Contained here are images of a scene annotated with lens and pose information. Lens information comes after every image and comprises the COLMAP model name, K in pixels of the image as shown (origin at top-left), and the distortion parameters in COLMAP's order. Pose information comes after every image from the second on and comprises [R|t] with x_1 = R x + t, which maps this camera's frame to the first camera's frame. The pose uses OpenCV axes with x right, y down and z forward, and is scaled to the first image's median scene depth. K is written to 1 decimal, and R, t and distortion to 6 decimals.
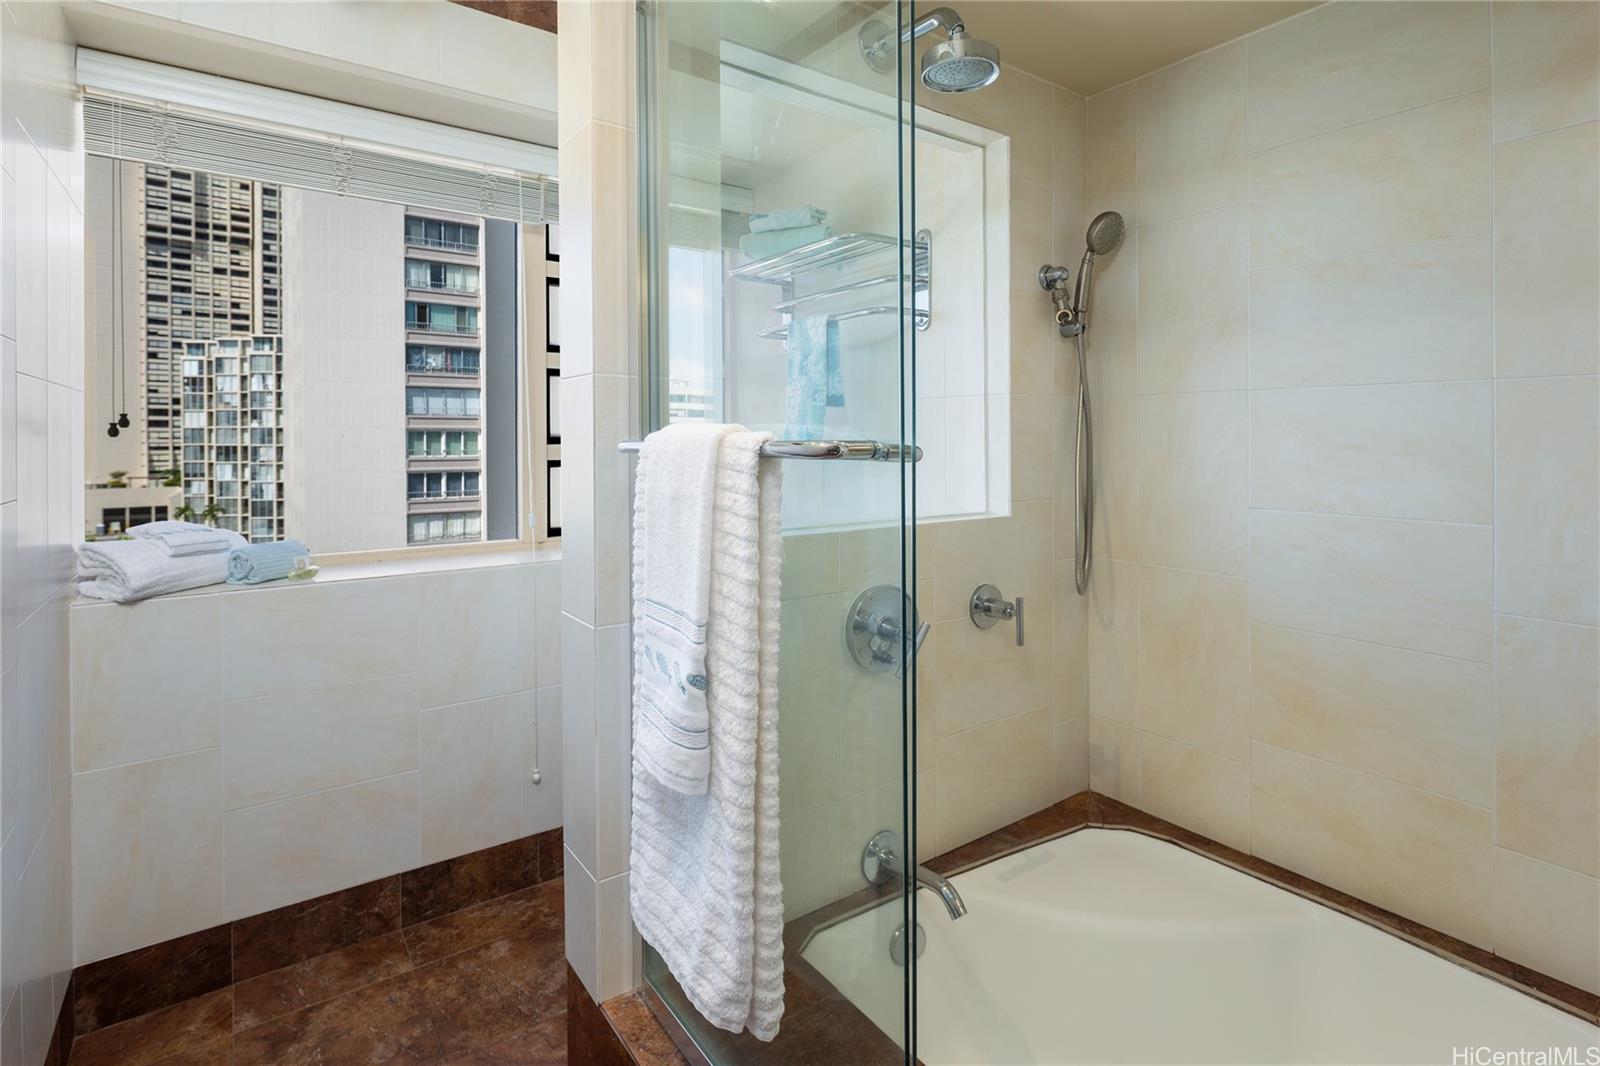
lens RADIAL K [[776.1, 0, 797.7], [0, 776.1, 521.8], [0, 0, 1]] dist [0.010490, -0.007402]
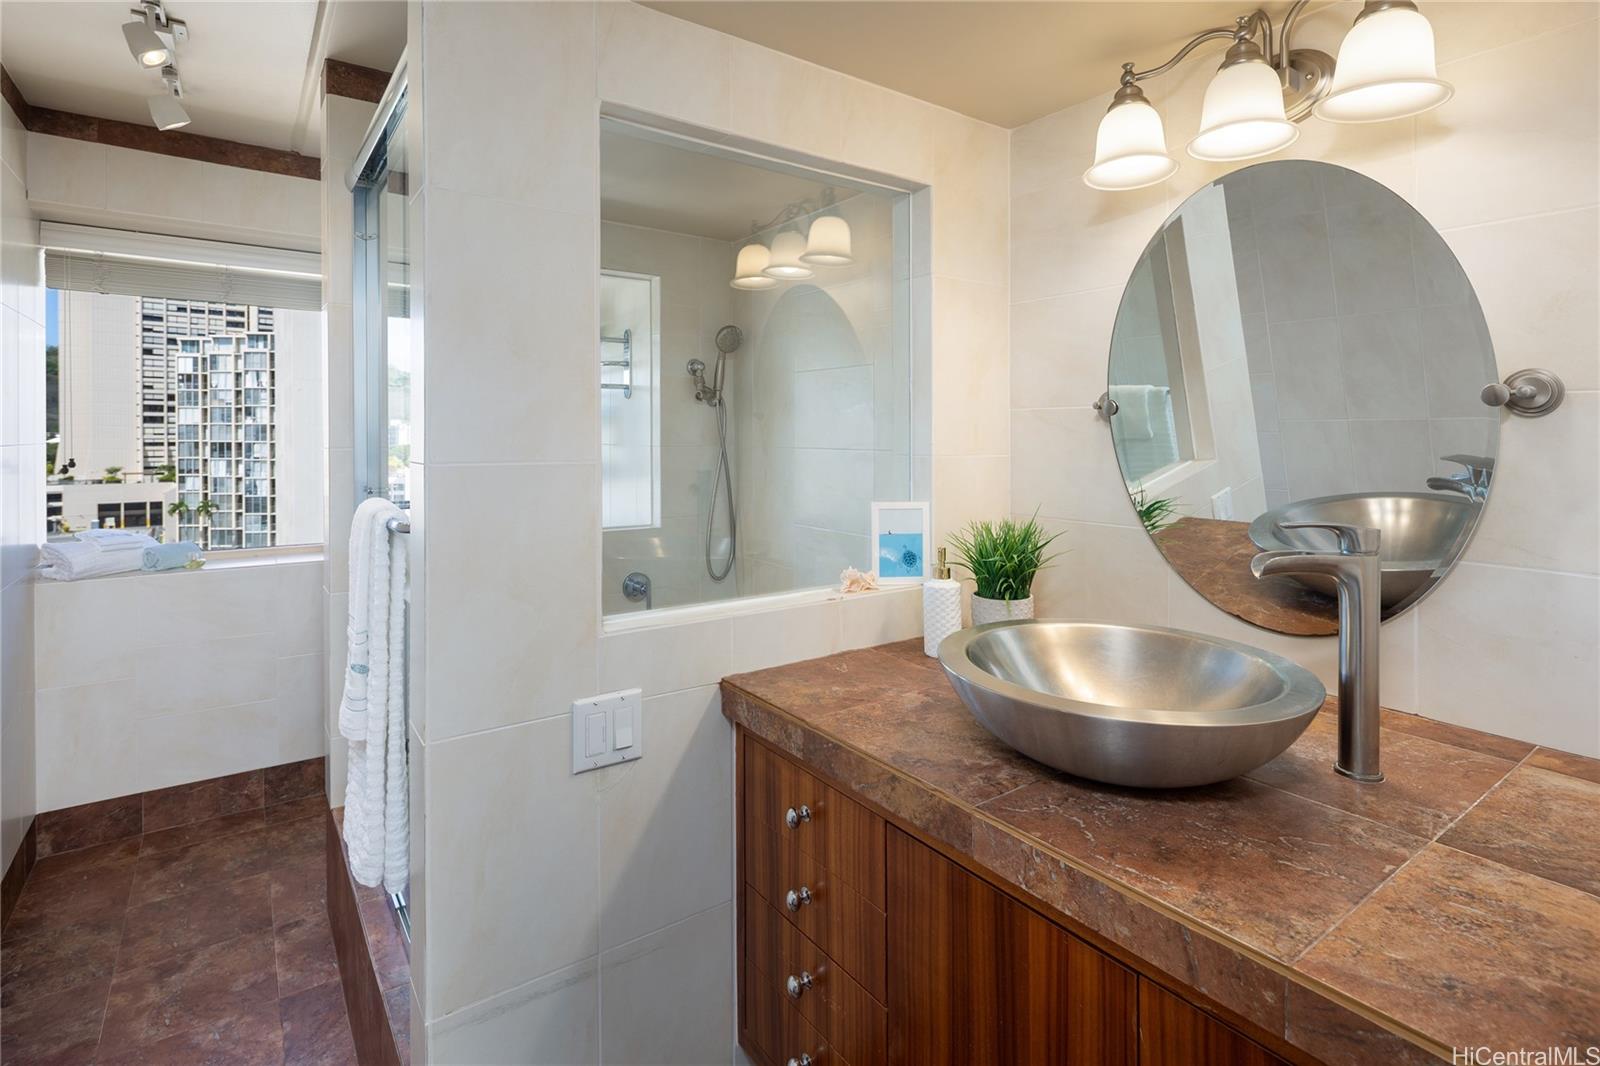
lens RADIAL K [[776.1, 0, 797.1], [0, 776.1, 519.8], [0, 0, 1]] dist [0.010490, -0.007402]
pose [[0.999989, 0.003600, 0.002934, 0.494806], [-0.003600, 0.999994, 0.000122, -0.021381], [-0.002933, -0.000132, 0.999996, -0.476084]]
